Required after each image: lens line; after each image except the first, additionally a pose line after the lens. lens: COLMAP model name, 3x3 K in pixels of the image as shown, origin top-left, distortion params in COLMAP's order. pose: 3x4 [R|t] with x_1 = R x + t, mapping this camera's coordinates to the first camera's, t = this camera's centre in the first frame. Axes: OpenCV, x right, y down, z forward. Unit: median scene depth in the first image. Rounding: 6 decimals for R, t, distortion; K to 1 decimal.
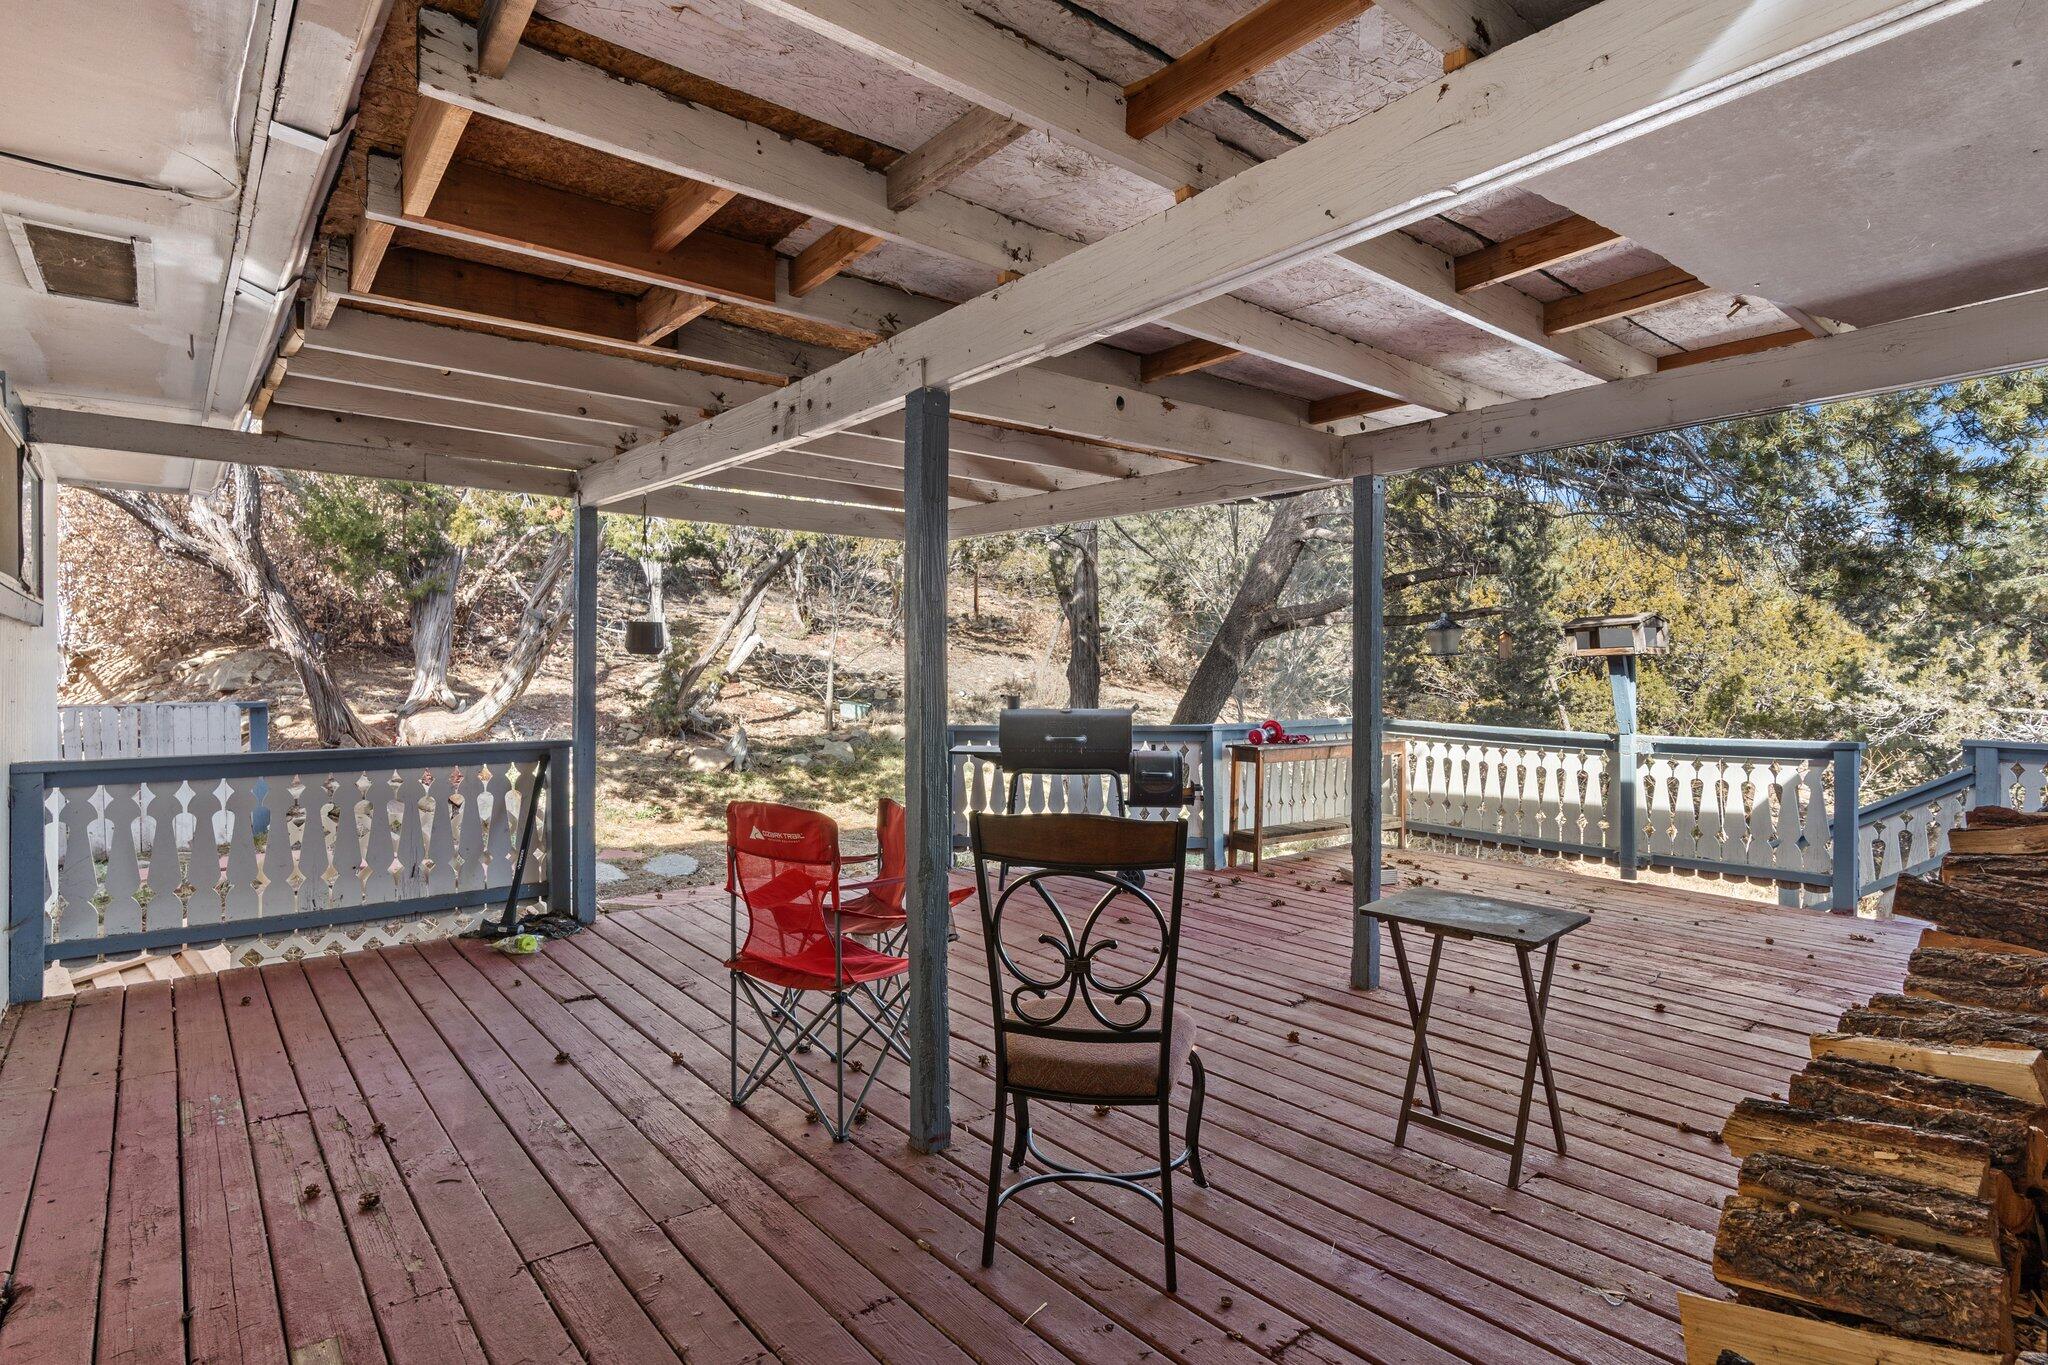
lens RADIAL K [[1035.8, 0, 1024.0], [0, 1035.8, 682.5], [0, 0, 1]] dist [-0.002509, 0.000151]
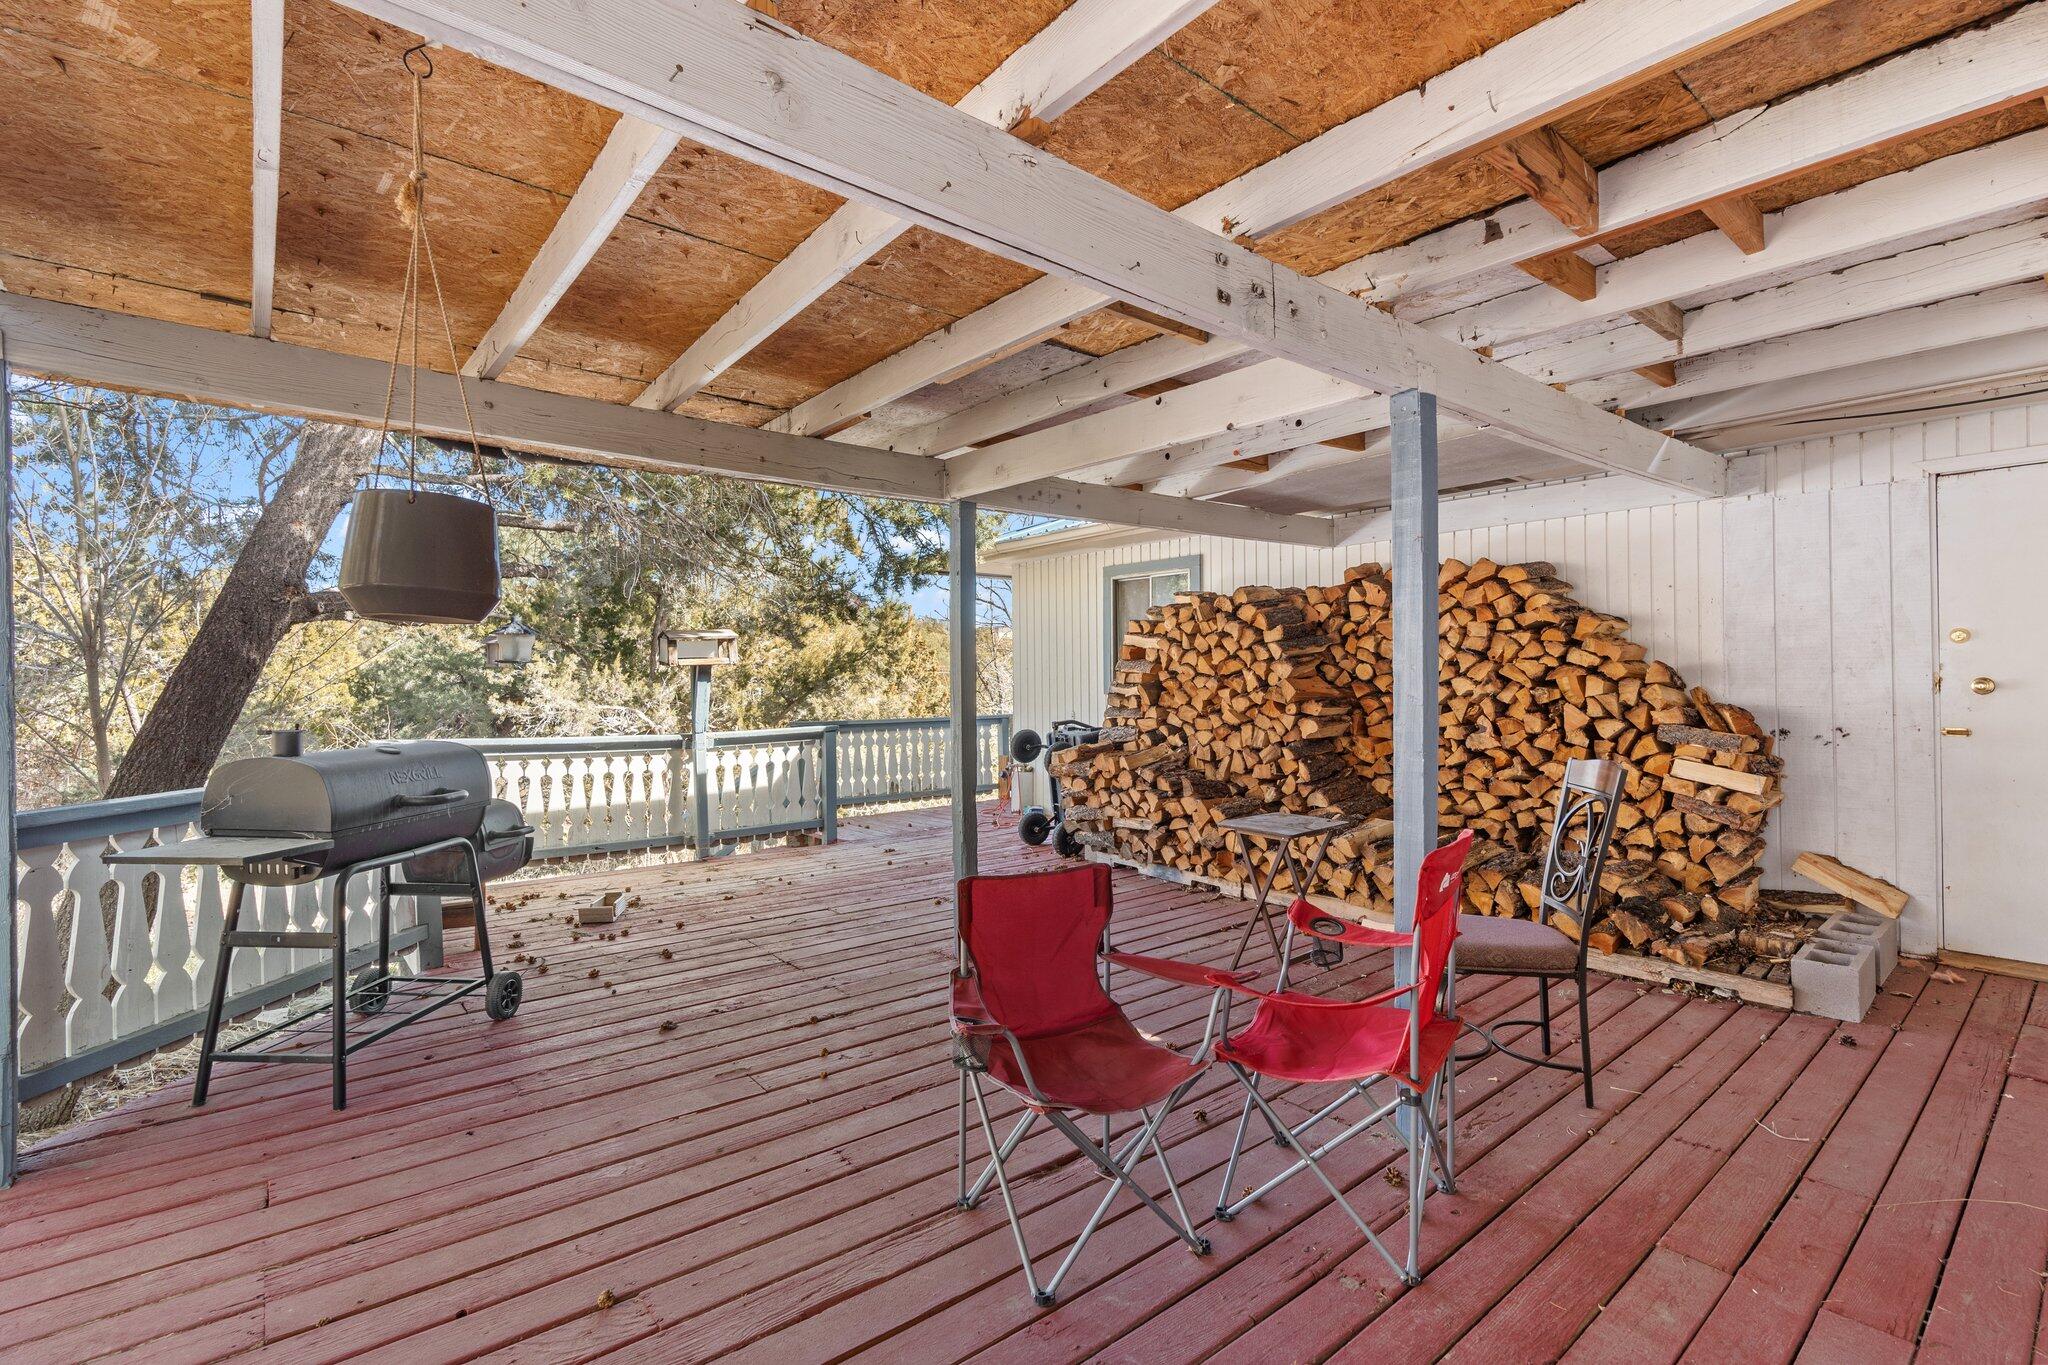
lens RADIAL K [[930.7, 0, 1024.0], [0, 930.7, 682.5], [0, 0, 1]] dist [-0.001954, -0.000030]
pose [[0.004158, -0.005203, 0.999978, -0.440506], [0.017693, 0.999830, 0.005129, -0.005516], [-0.999835, 0.017672, 0.004249, 0.604560]]
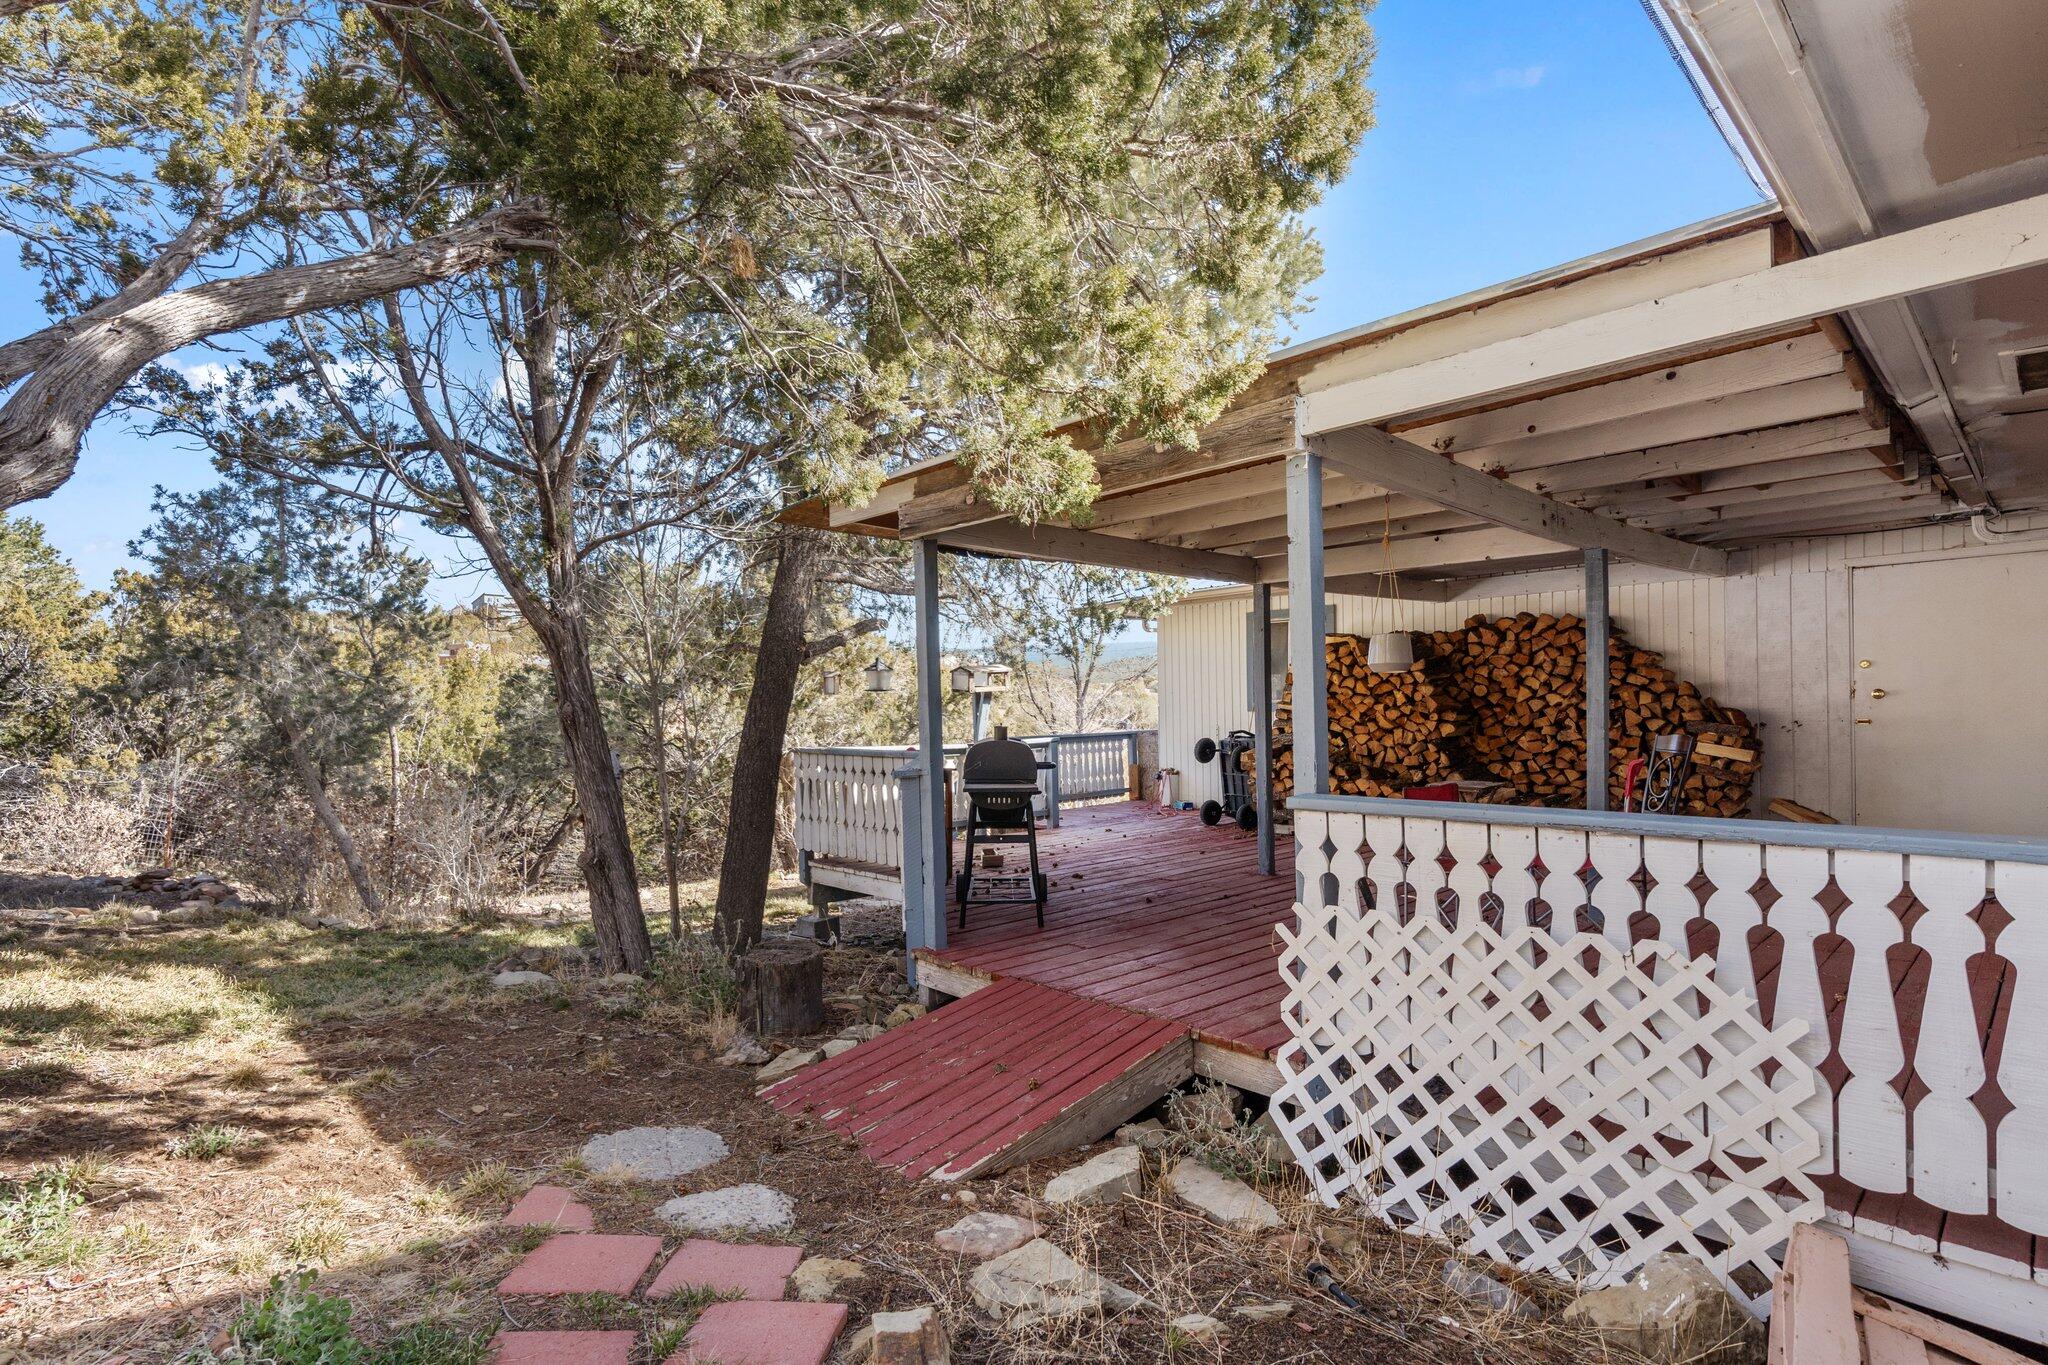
lens RADIAL K [[969.2, 0, 1022.6], [0, 969.2, 725.4], [0, 0, 1]] dist [-0.000749, -0.000057]
pose [[-0.051077, -0.020706, 0.998480, -0.832163], [0.030031, 0.999301, 0.022259, -0.006396], [-0.998243, 0.031122, -0.050419, 0.961261]]
